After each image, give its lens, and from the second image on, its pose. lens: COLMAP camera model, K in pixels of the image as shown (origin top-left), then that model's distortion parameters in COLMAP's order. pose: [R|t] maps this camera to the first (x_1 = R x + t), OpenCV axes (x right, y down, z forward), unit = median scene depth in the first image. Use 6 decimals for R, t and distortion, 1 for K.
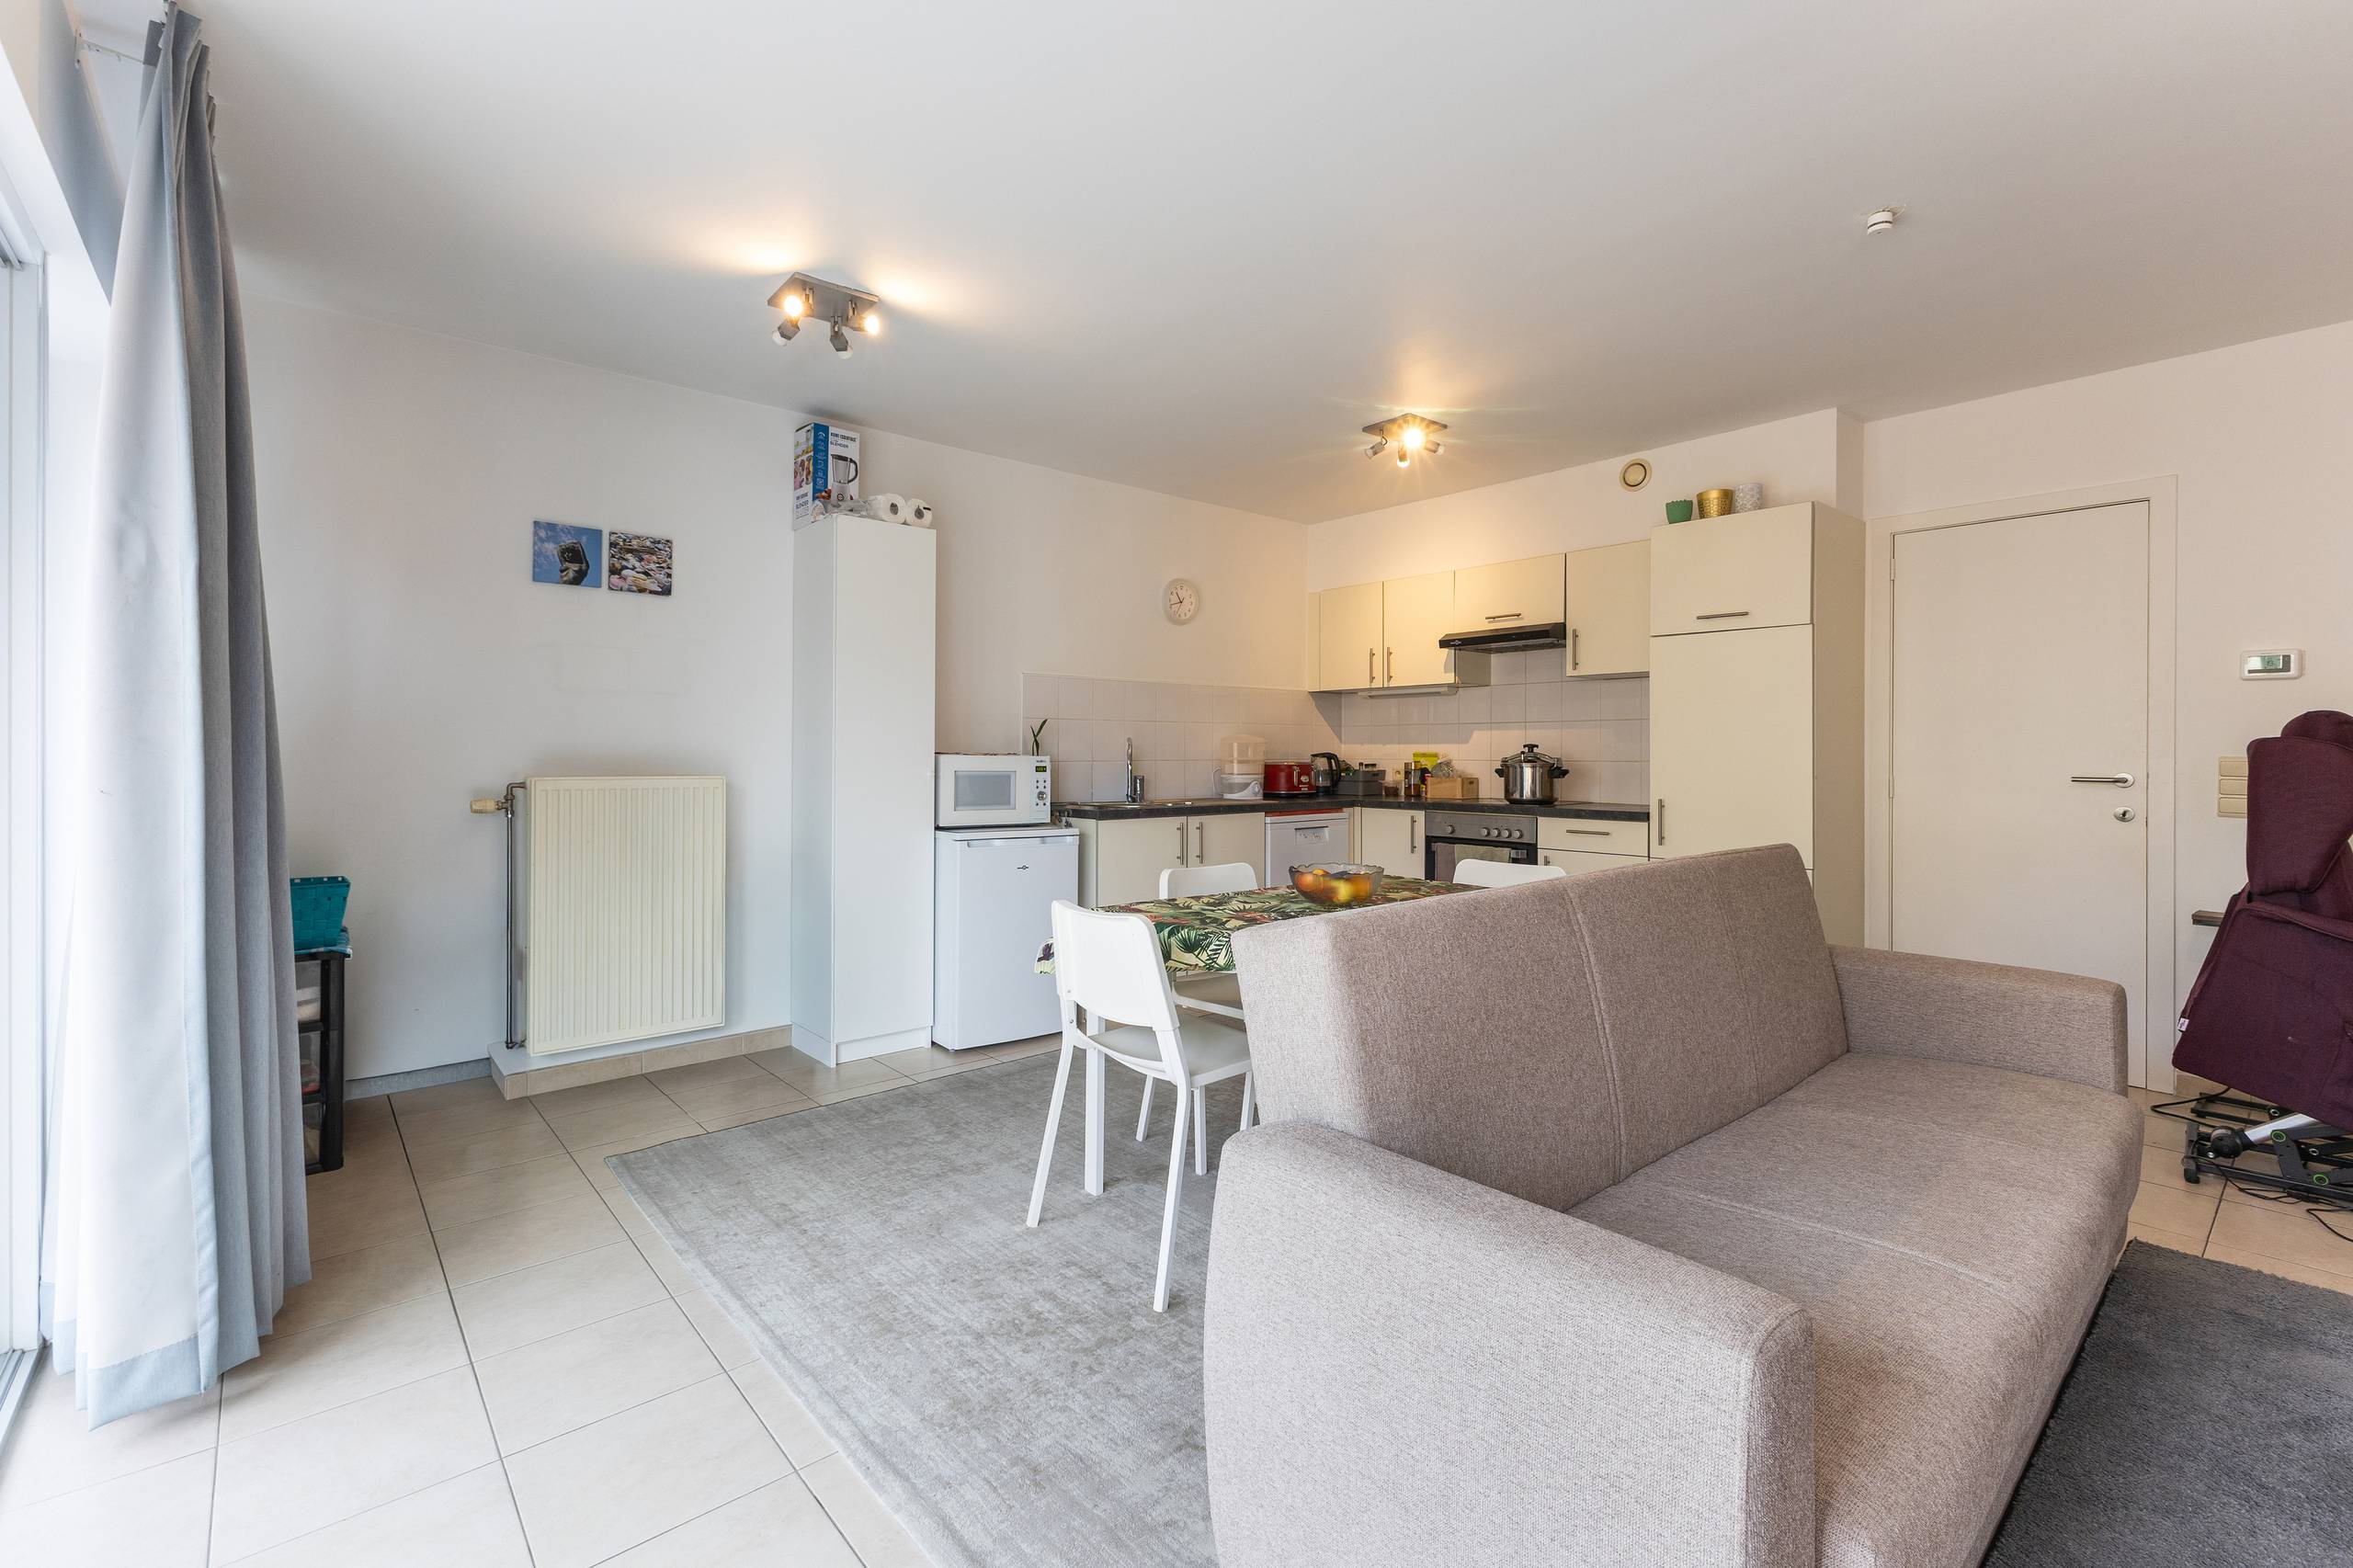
lens RADIAL K [[1030.6, 0, 1176.5], [0, 1030.6, 784.0], [0, 0, 1]] dist [-0.000787, -0.000069]
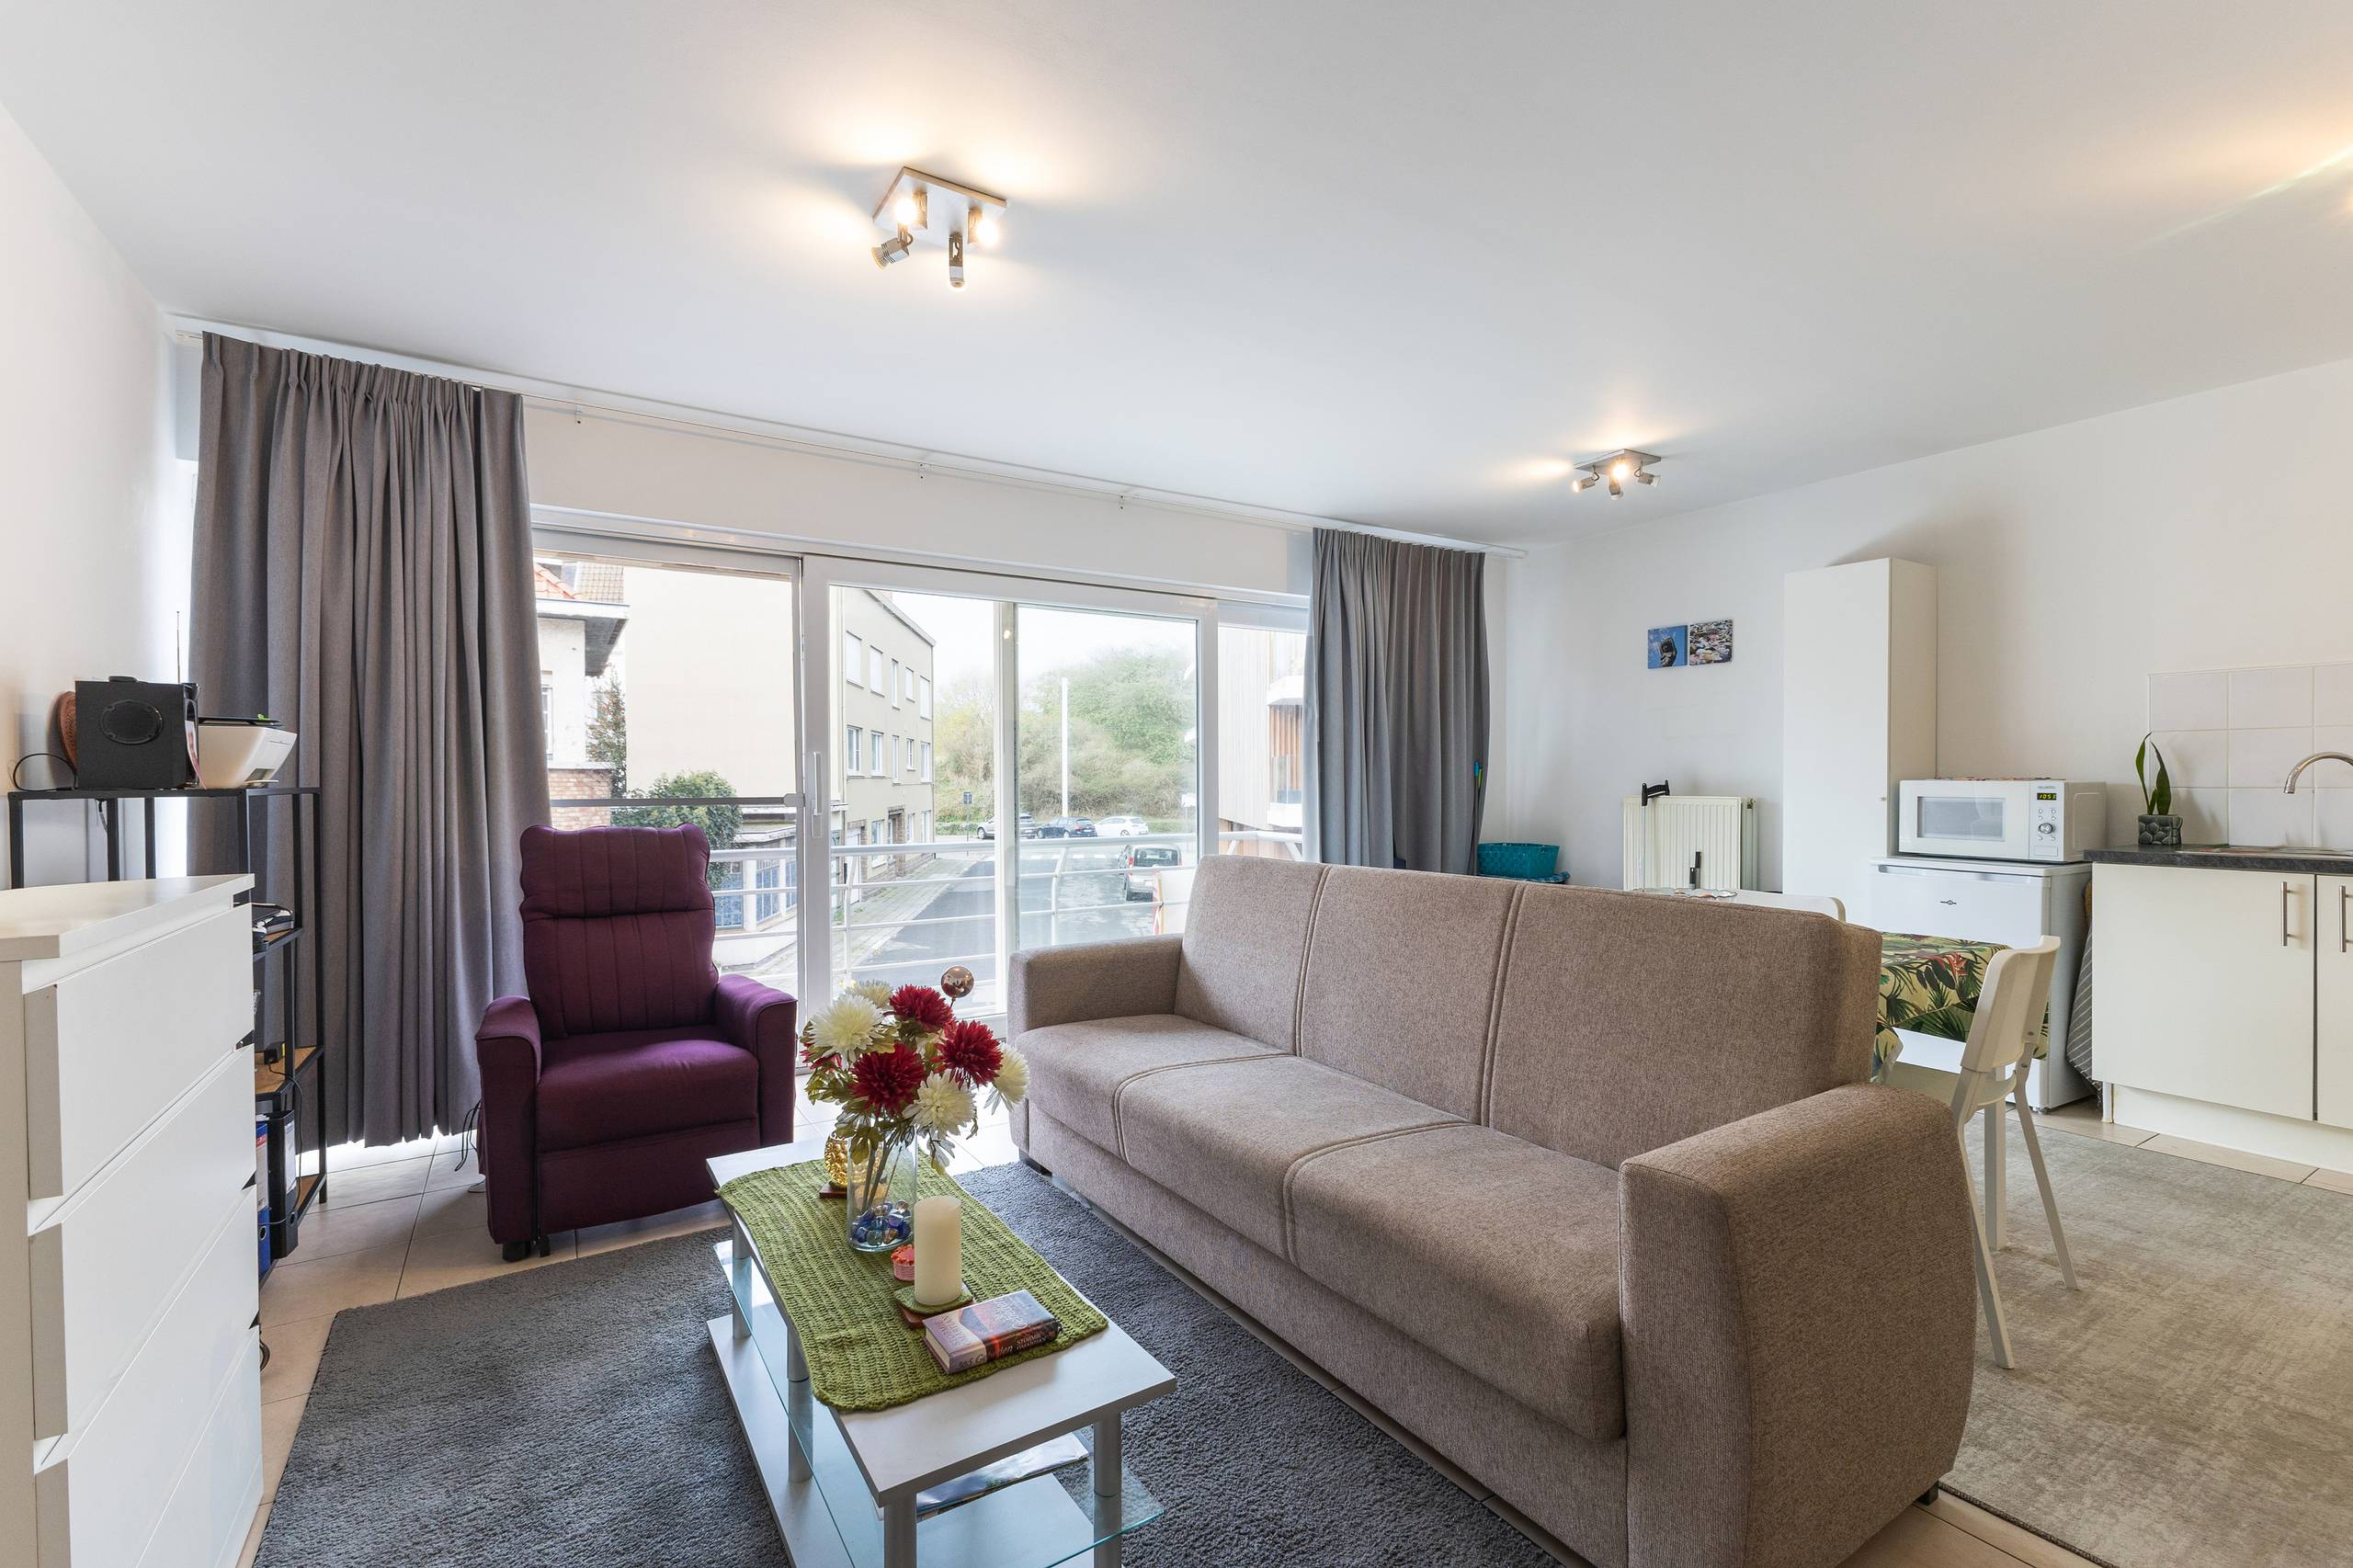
lens RADIAL K [[1030.6, 0, 1176.5], [0, 1030.6, 784.0], [0, 0, 1]] dist [-0.000787, -0.000069]
pose [[-0.146063, 0.002828, -0.989271, 0.681458], [-0.022195, 0.999735, 0.006135, -0.011892], [0.989026, 0.022853, -0.145961, 0.356341]]
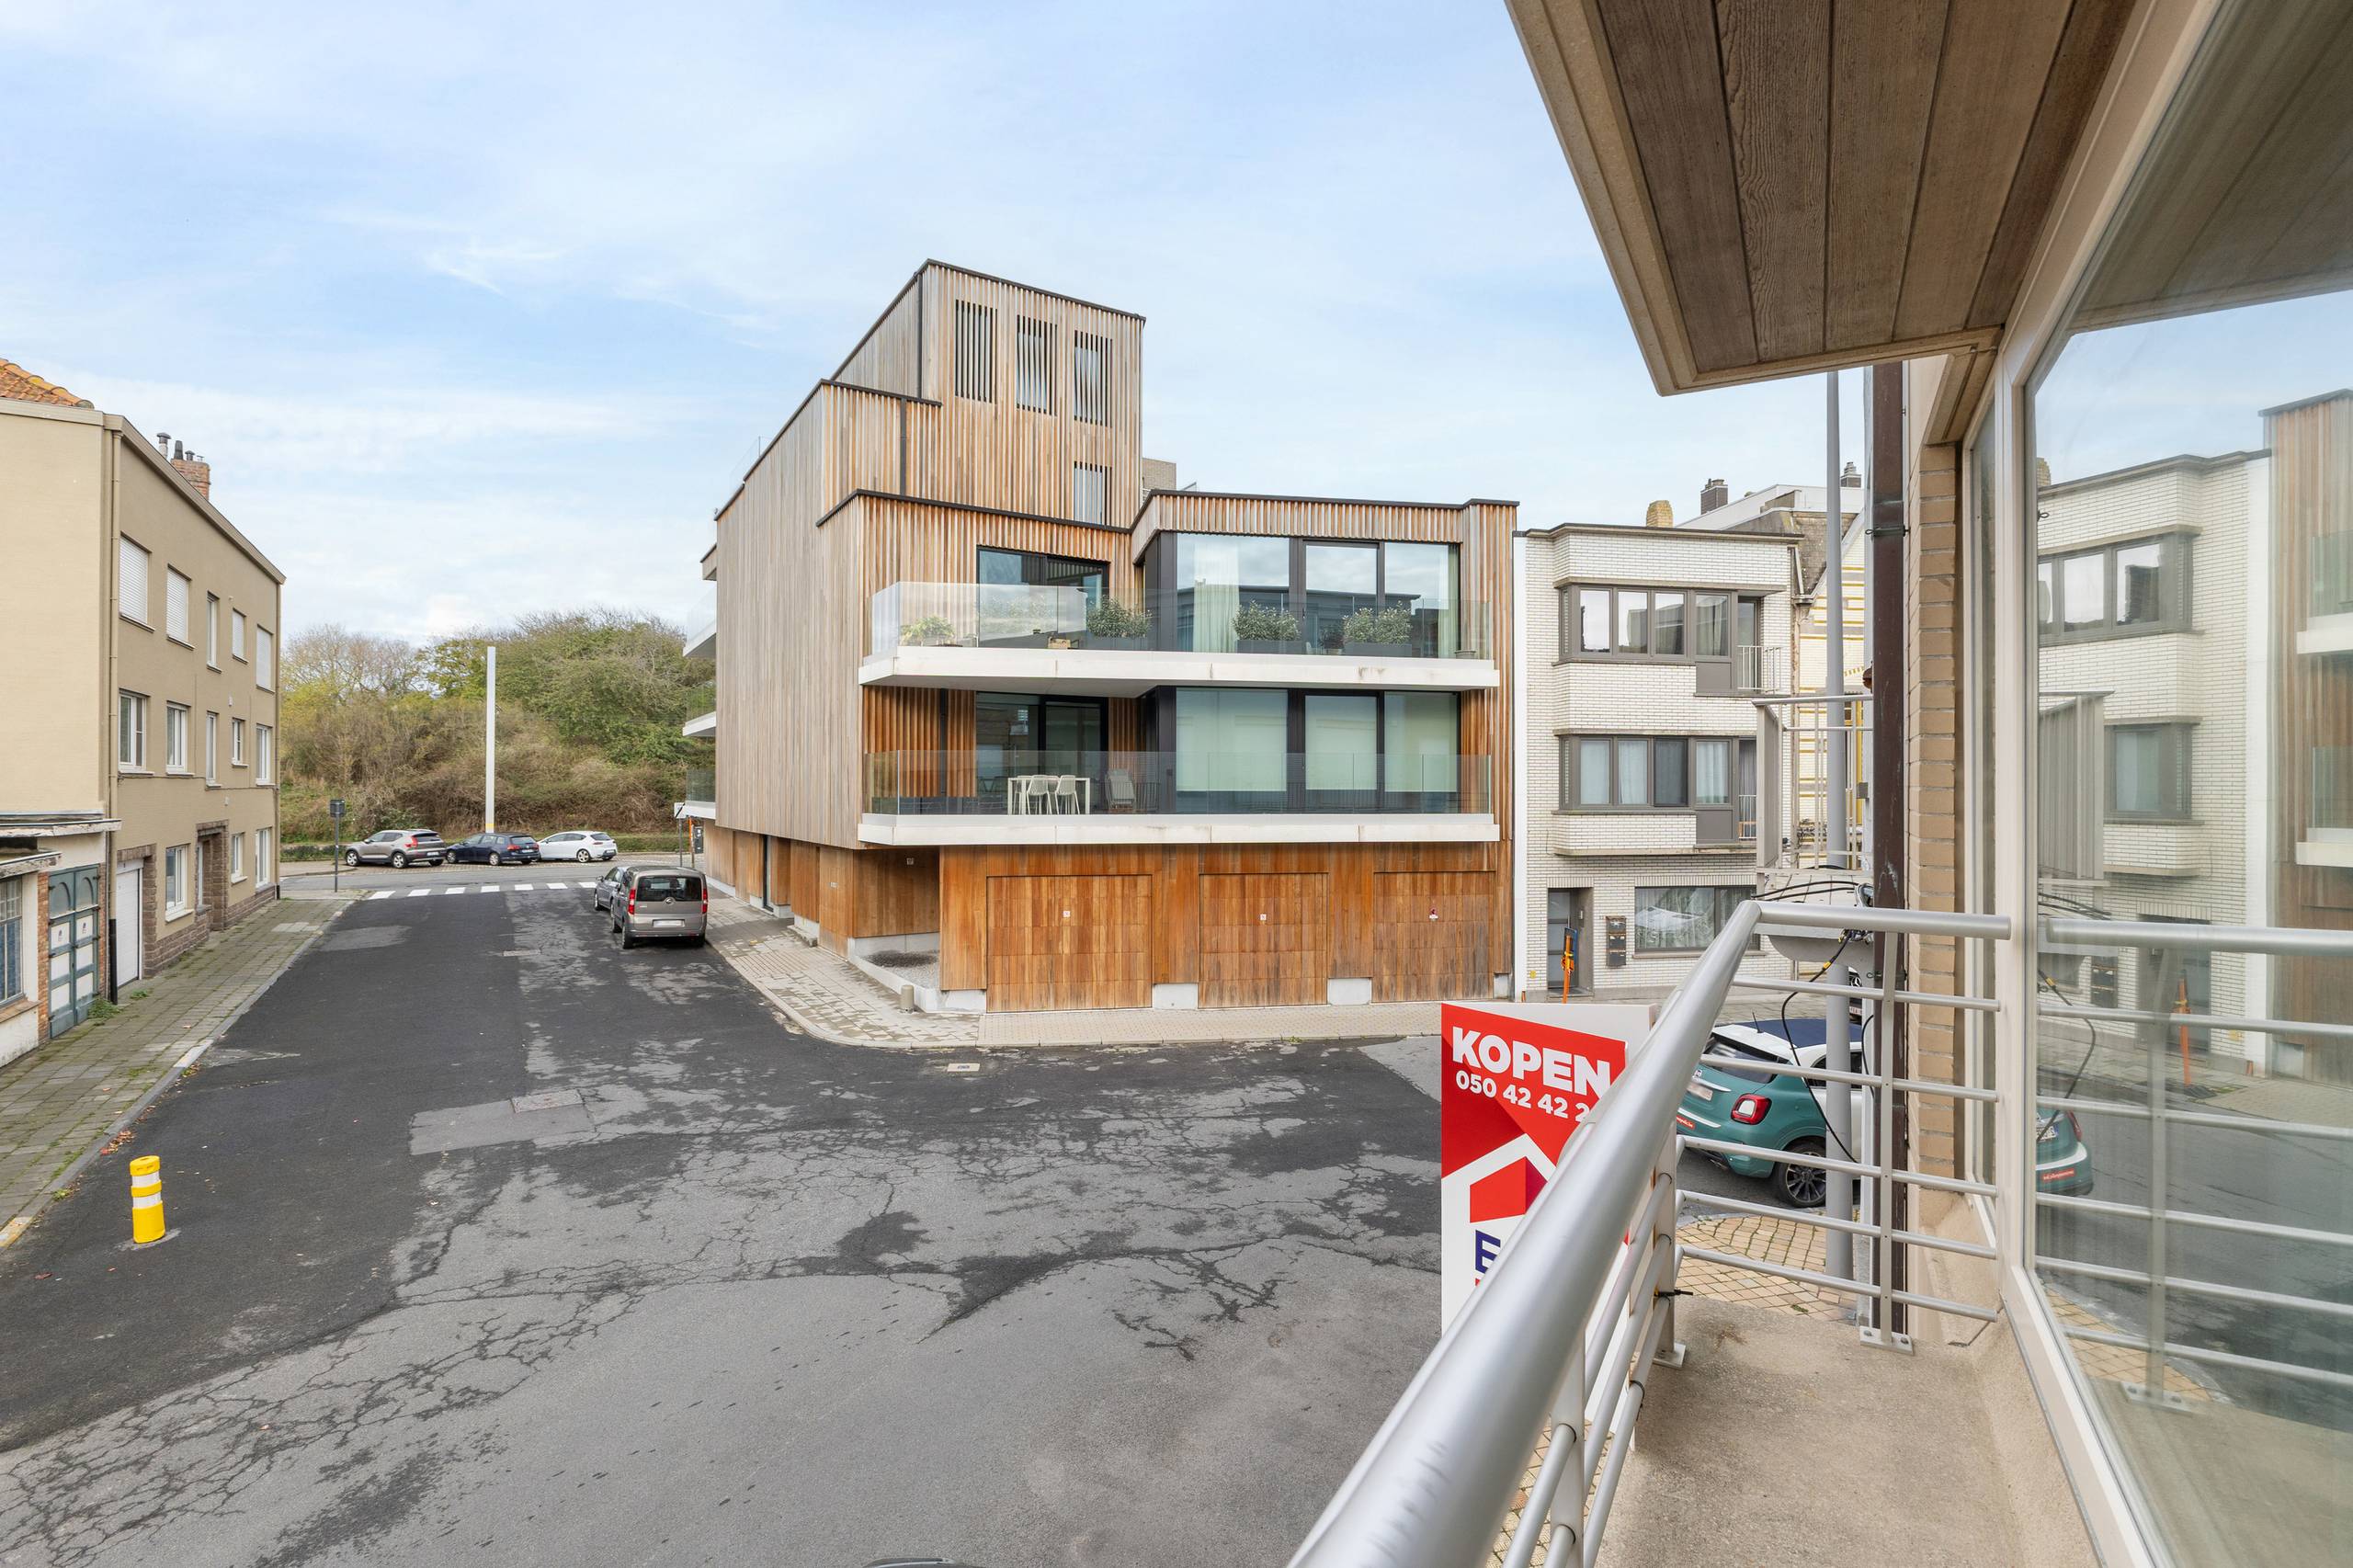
lens RADIAL K [[1096.4, 0, 1176.5], [0, 1096.4, 784.0], [0, 0, 1]] dist [0.000618, -0.000063]
pose [[0.320053, -0.002720, -0.947396, 0.463503], [-0.025415, 0.999611, -0.011455, -0.006895], [0.947059, 0.027745, 0.319859, 0.229095]]
